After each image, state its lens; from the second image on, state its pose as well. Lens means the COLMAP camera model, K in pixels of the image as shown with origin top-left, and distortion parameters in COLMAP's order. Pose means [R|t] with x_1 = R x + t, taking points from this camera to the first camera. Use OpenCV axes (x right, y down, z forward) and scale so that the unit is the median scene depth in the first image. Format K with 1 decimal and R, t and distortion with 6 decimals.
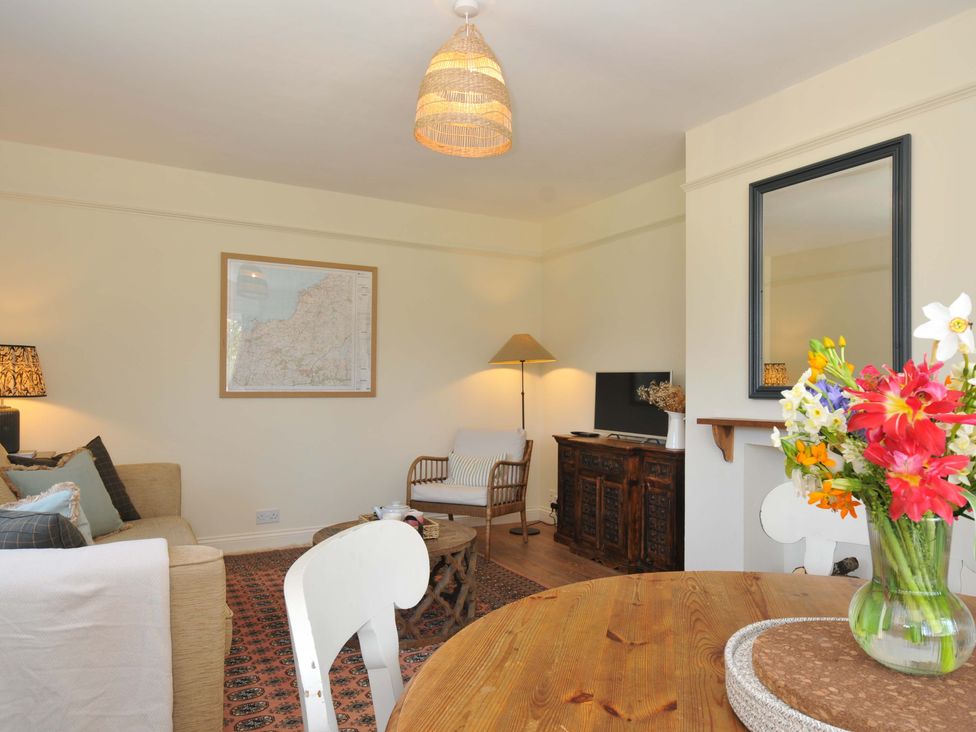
lens RADIAL K [[674.7, 0, 489.2], [0, 674.7, 372.9], [0, 0, 1]] dist [-0.006002, 0.069517]
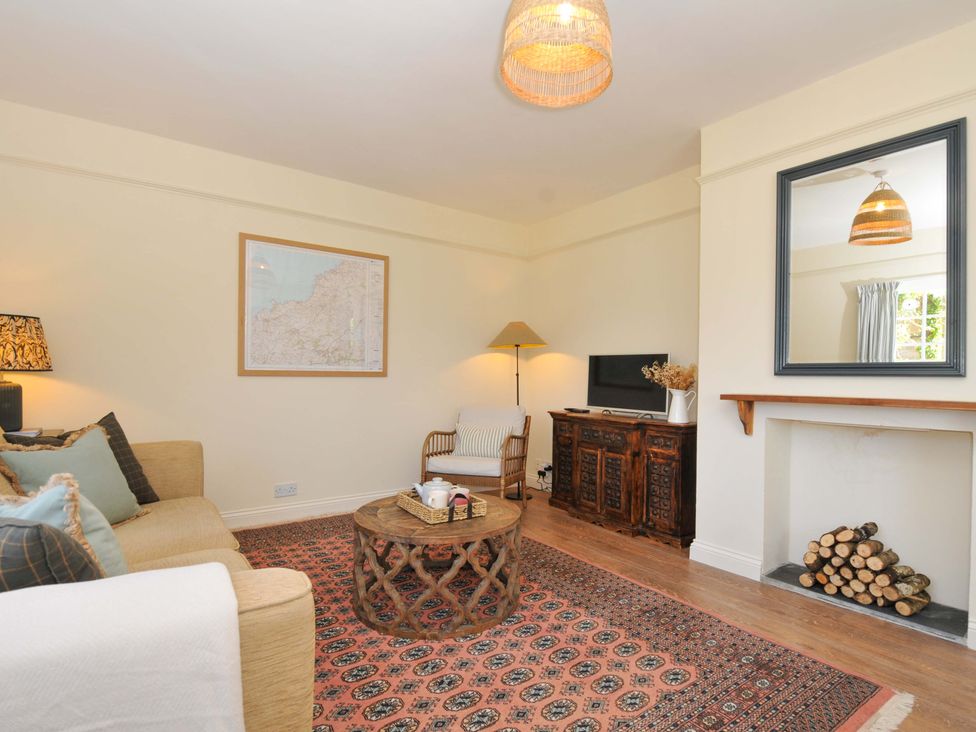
lens RADIAL K [[515.3, 0, 498.8], [0, 515.3, 372.5], [0, 0, 1]] dist [0.007938, -0.000302]
pose [[0.992257, 0.006139, 0.124046, -0.114431], [-0.007868, 0.999879, 0.013456, 0.020170], [-0.123948, -0.014327, 0.992185, 0.193286]]
